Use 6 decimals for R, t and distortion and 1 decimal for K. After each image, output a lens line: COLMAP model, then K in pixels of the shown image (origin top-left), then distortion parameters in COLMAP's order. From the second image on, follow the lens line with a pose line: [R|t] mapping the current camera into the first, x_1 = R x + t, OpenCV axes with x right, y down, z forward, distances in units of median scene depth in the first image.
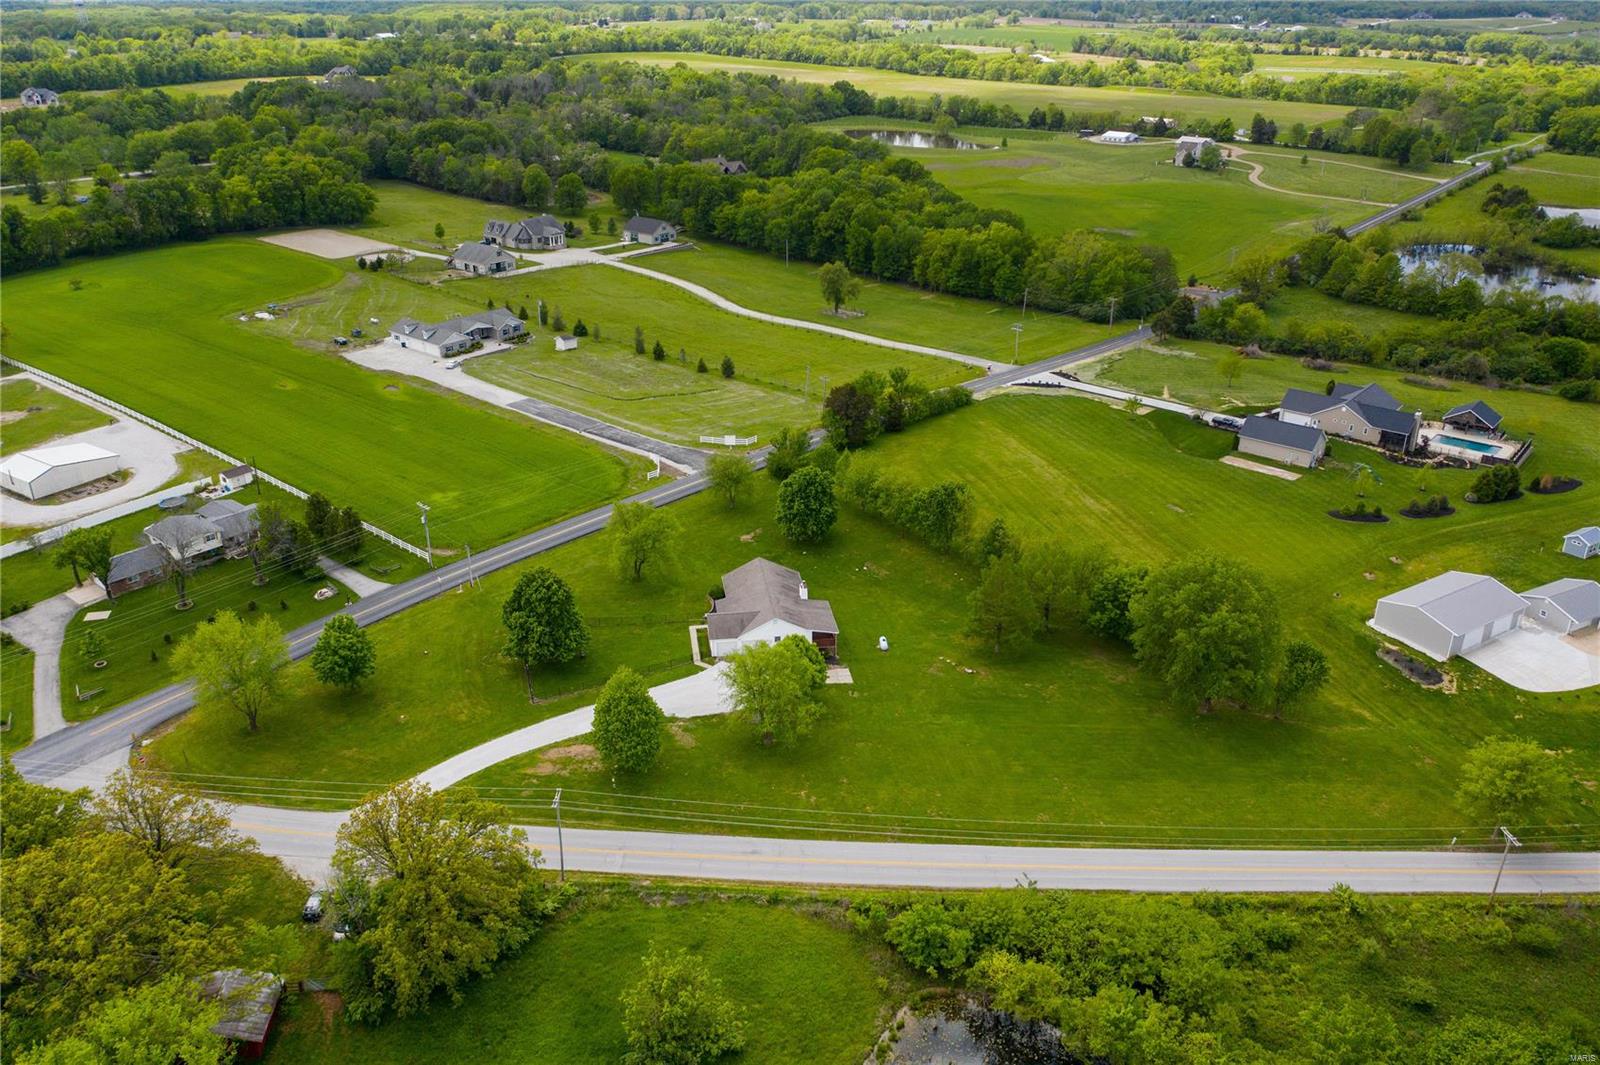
lens RADIAL K [[1246.8, 0, 800.2], [0, 1246.8, 526.6], [0, 0, 1]] dist [-0.020772, 0.007426]
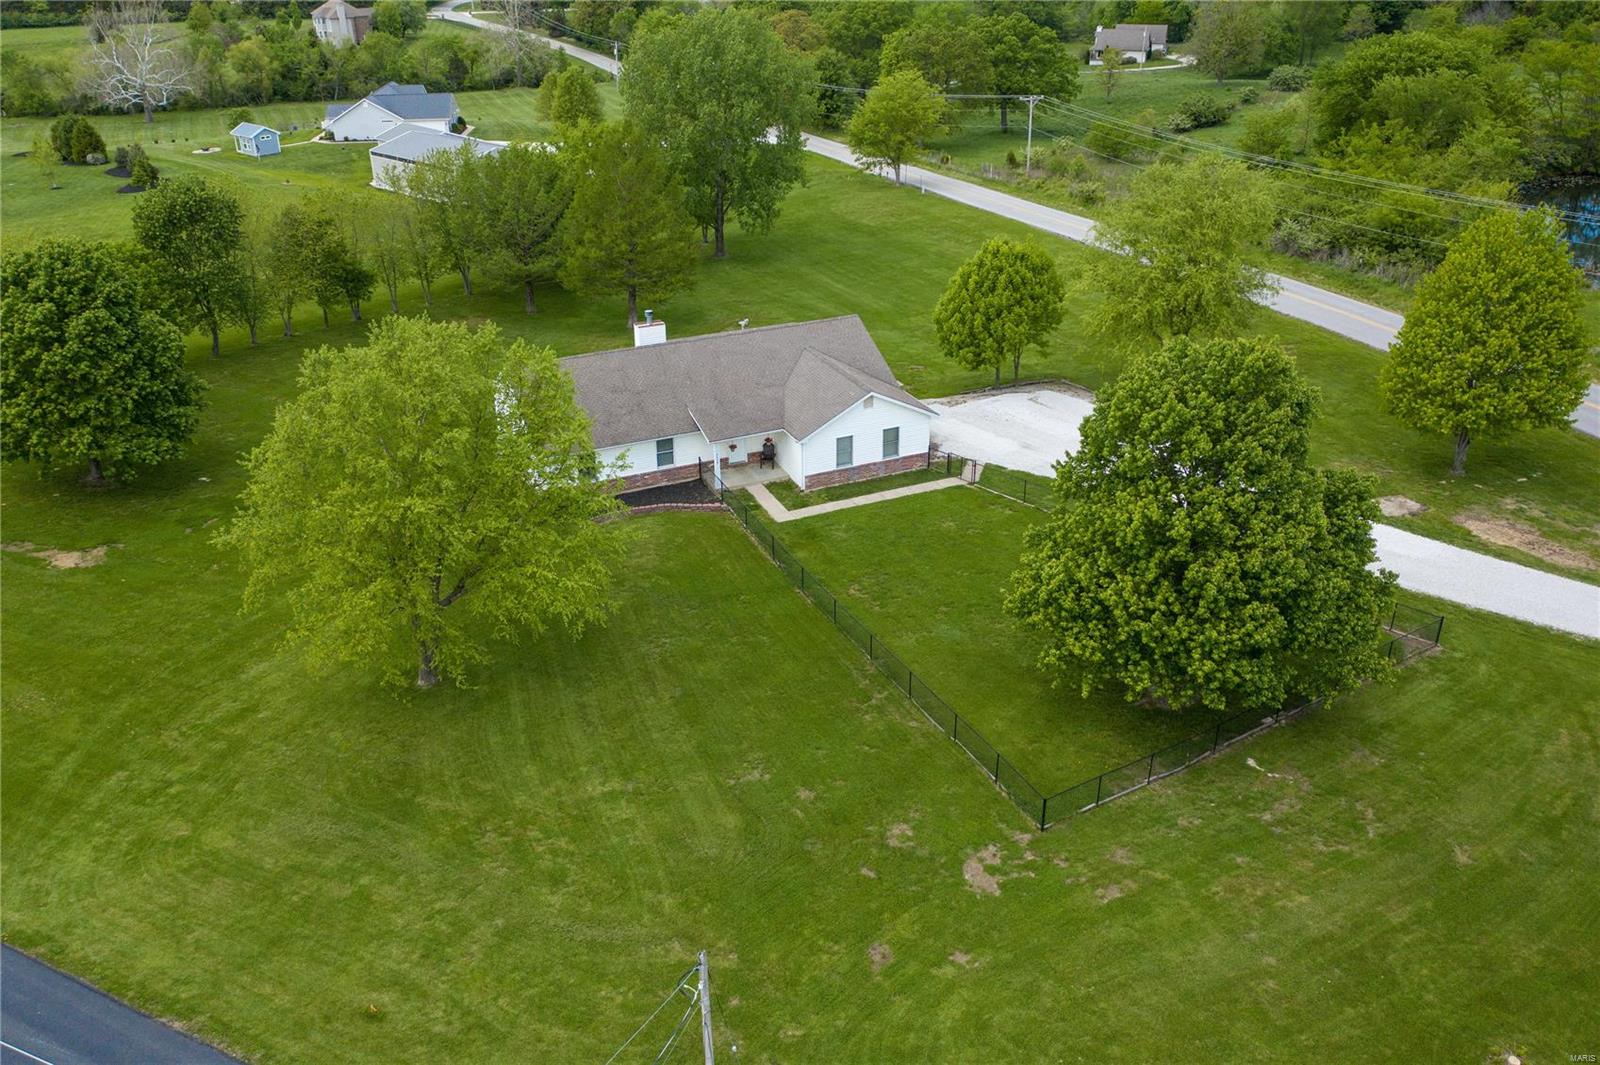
lens RADIAL K [[1246.8, 0, 793.8], [0, 1246.8, 533.5], [0, 0, 1]] dist [-0.020772, 0.007426]
pose [[-0.279077, -0.431430, 0.857895, -0.214674], [0.401428, 0.759168, 0.512367, -0.048698], [-0.872337, 0.487373, -0.038678, 0.583345]]
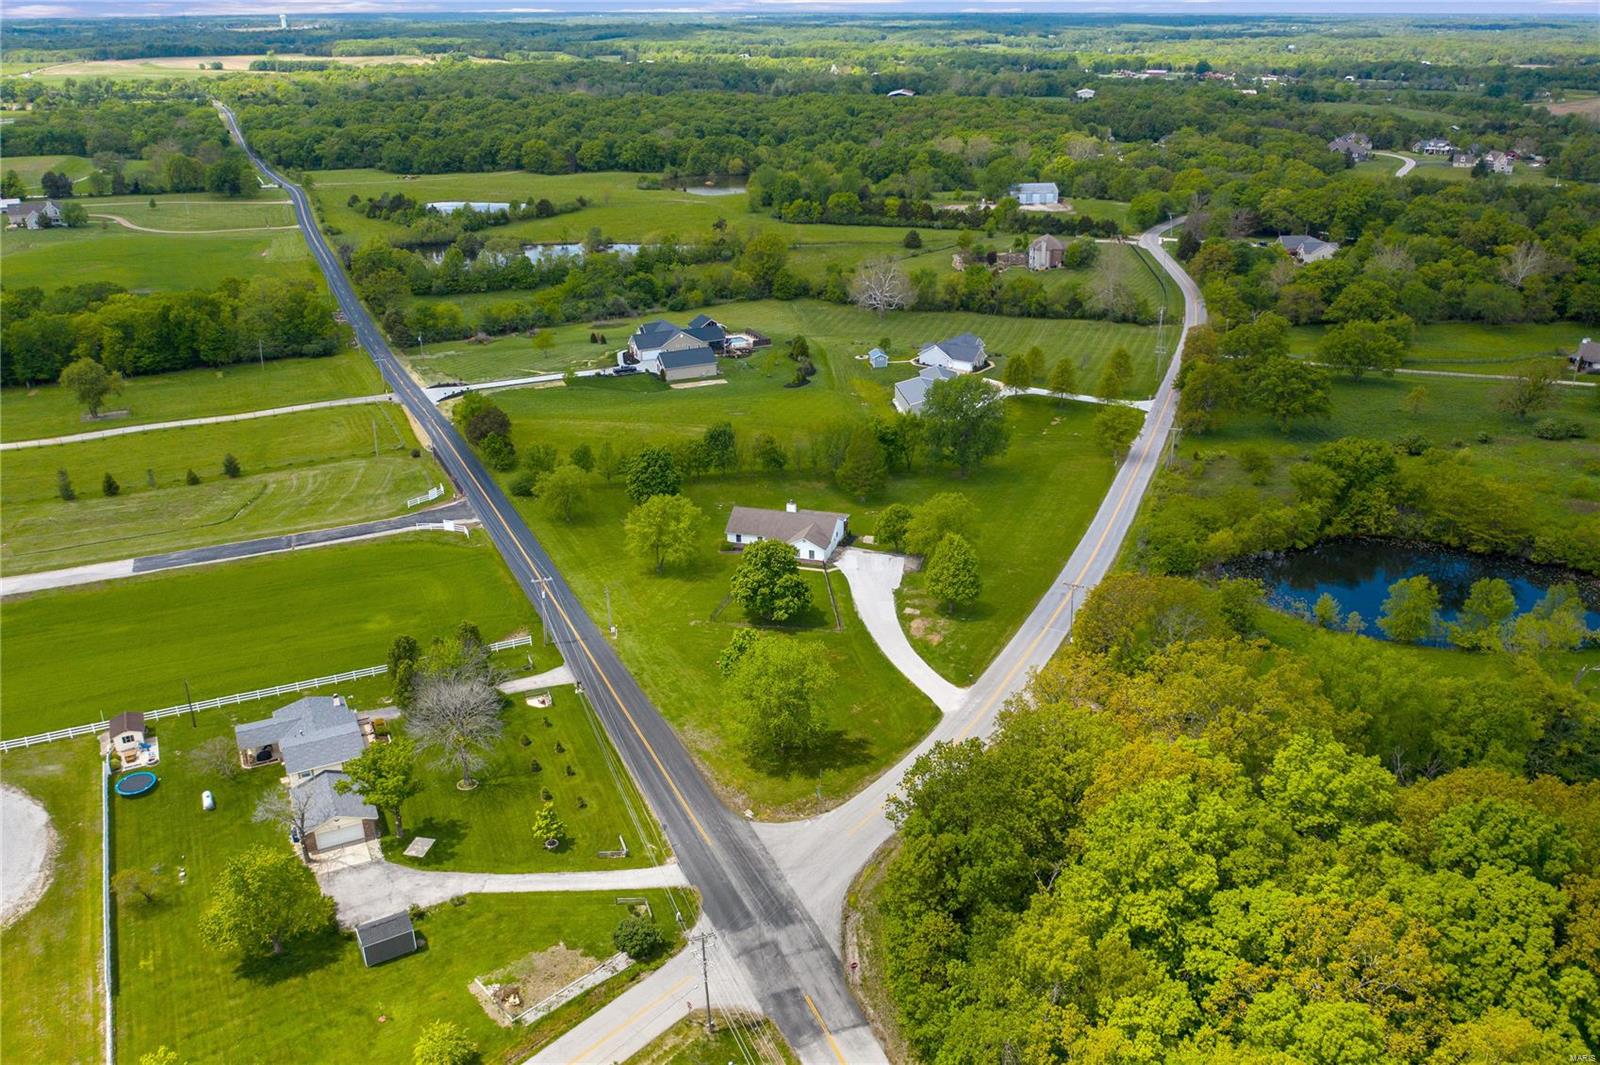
lens RADIAL K [[1246.8, 0, 813.9], [0, 1246.8, 531.6], [0, 0, 1]] dist [-0.020772, 0.007426]
pose [[0.396724, -0.353189, 0.847271, -0.622799], [0.374958, 0.904851, 0.201622, -0.101372], [-0.837864, 0.237703, 0.491407, 0.209484]]
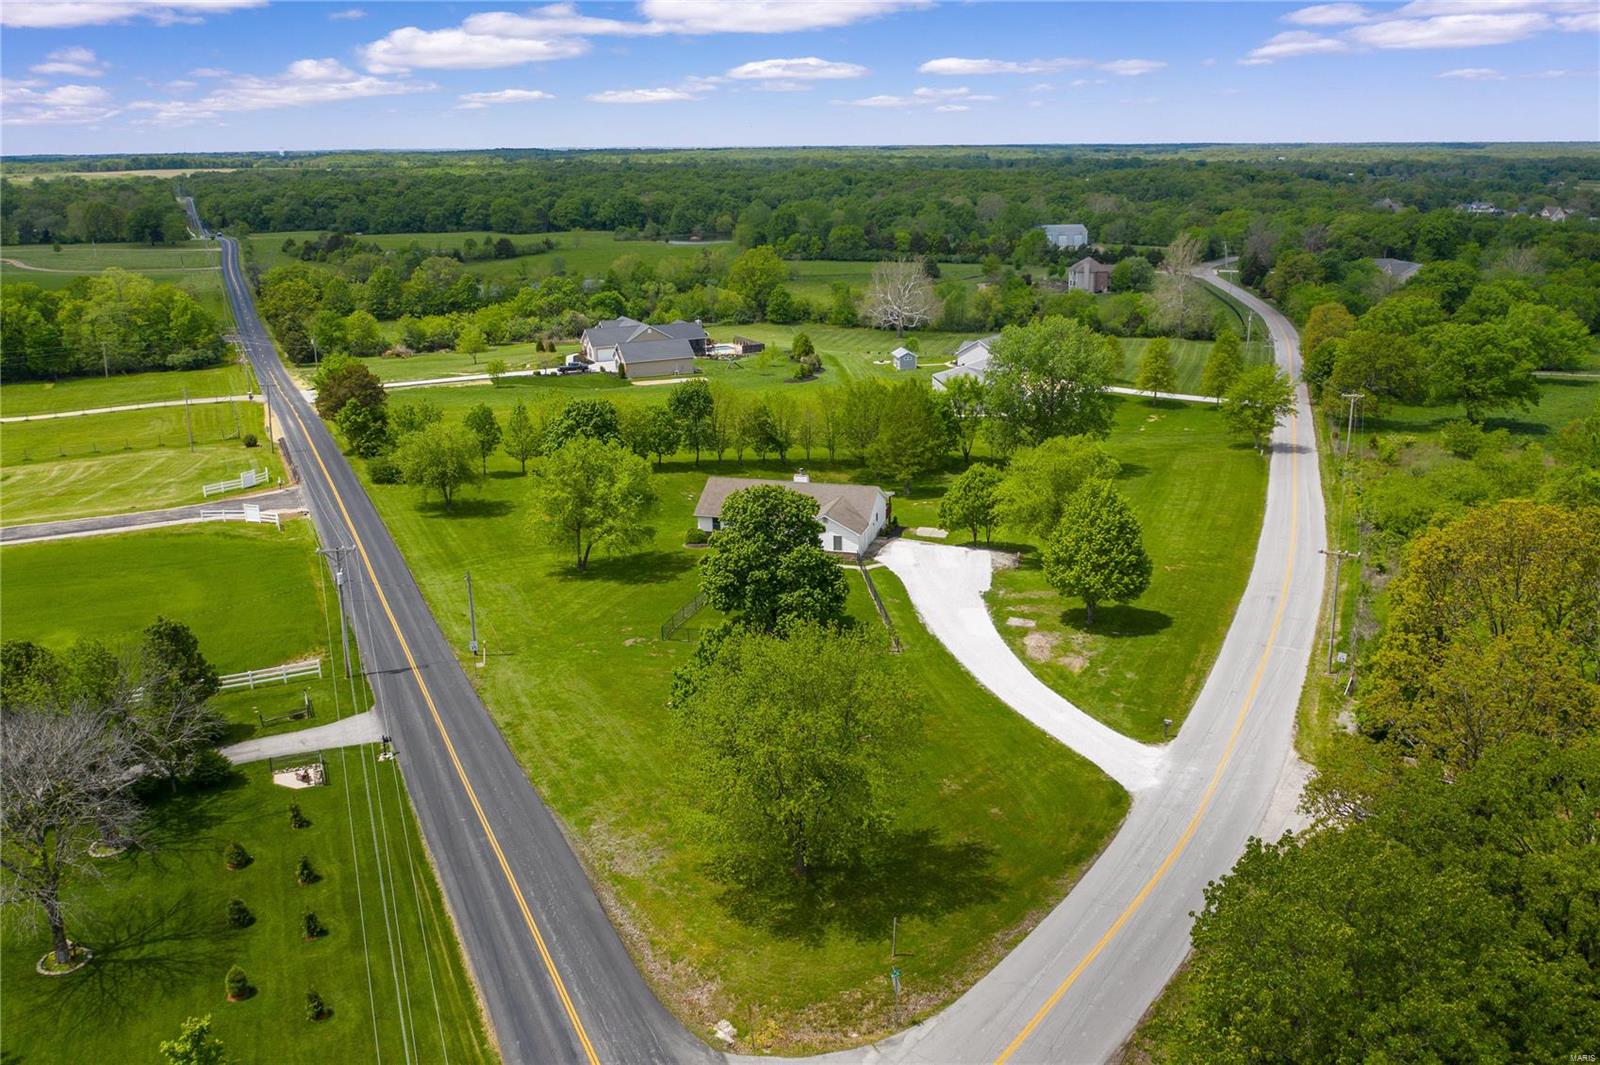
lens RADIAL K [[1246.8, 0, 810.1], [0, 1246.8, 543.7], [0, 0, 1]] dist [-0.020772, 0.007426]
pose [[0.391874, -0.279527, 0.876527, -0.407829], [0.382488, 0.915989, 0.121110, -0.003980], [-0.836743, 0.287801, 0.465867, 0.368718]]
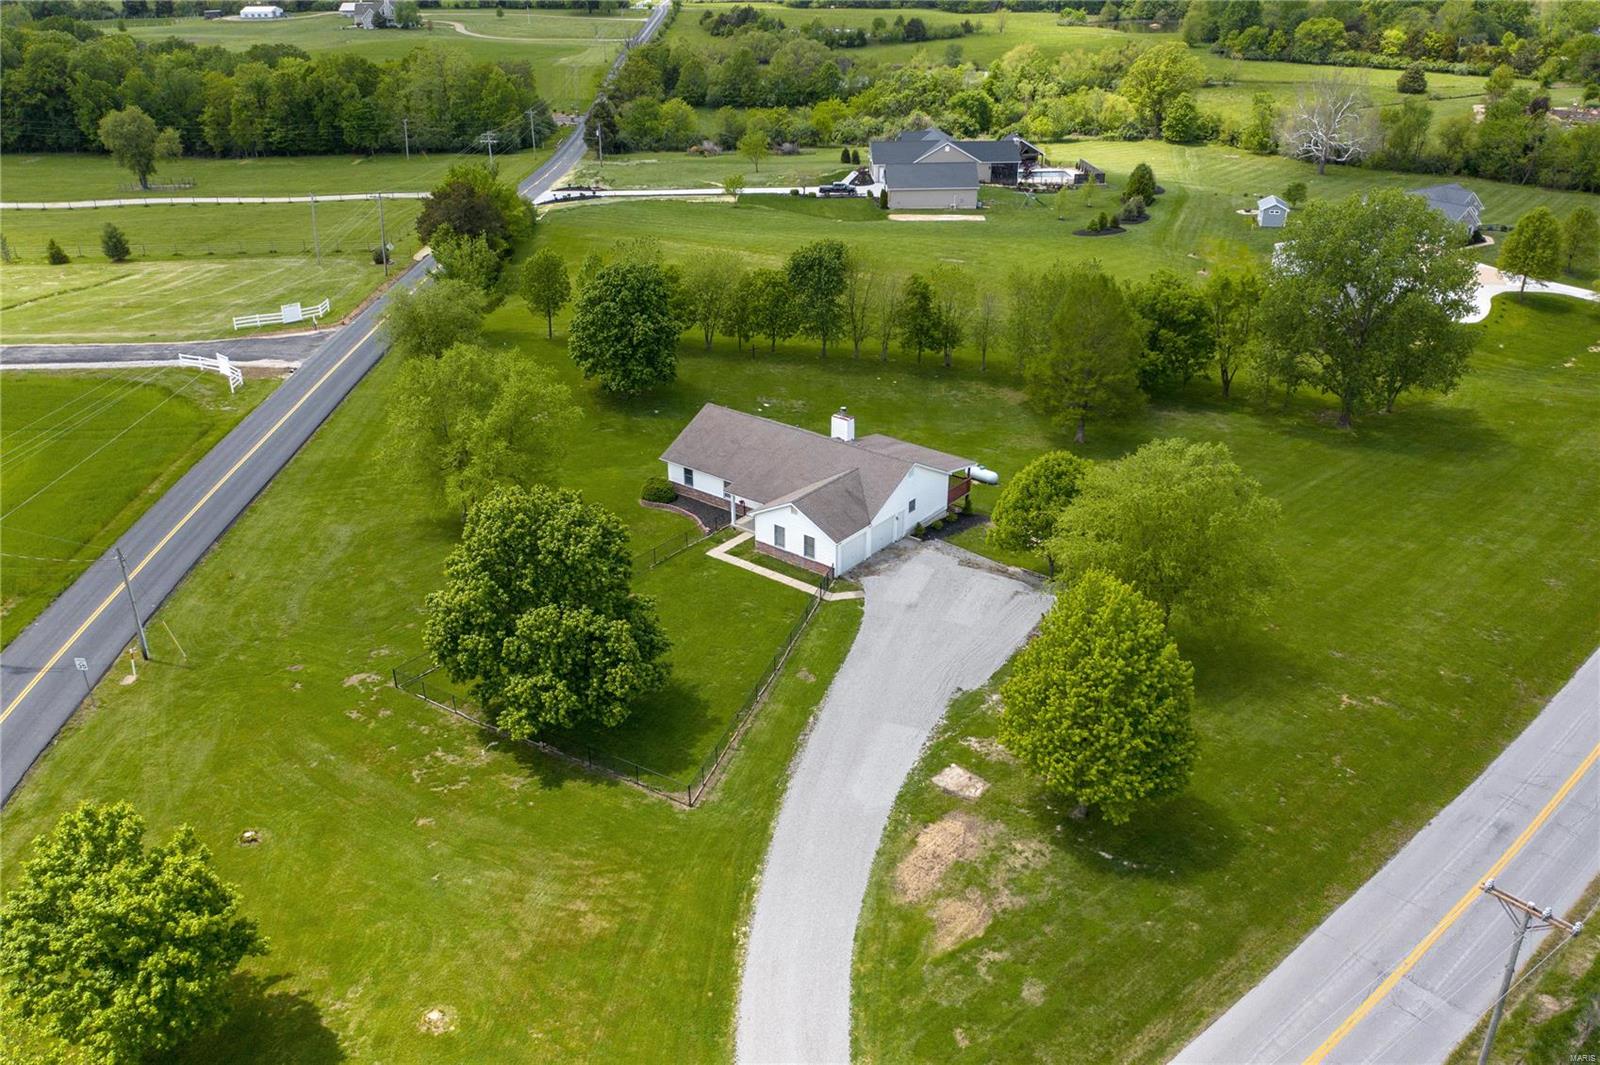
lens RADIAL K [[1246.8, 0, 794.7], [0, 1246.8, 523.1], [0, 0, 1]] dist [-0.020772, 0.007426]
pose [[0.728471, -0.300434, 0.615686, -0.207028], [0.282463, 0.950484, 0.129598, 0.008872], [-0.624135, 0.079500, 0.777261, 0.345899]]
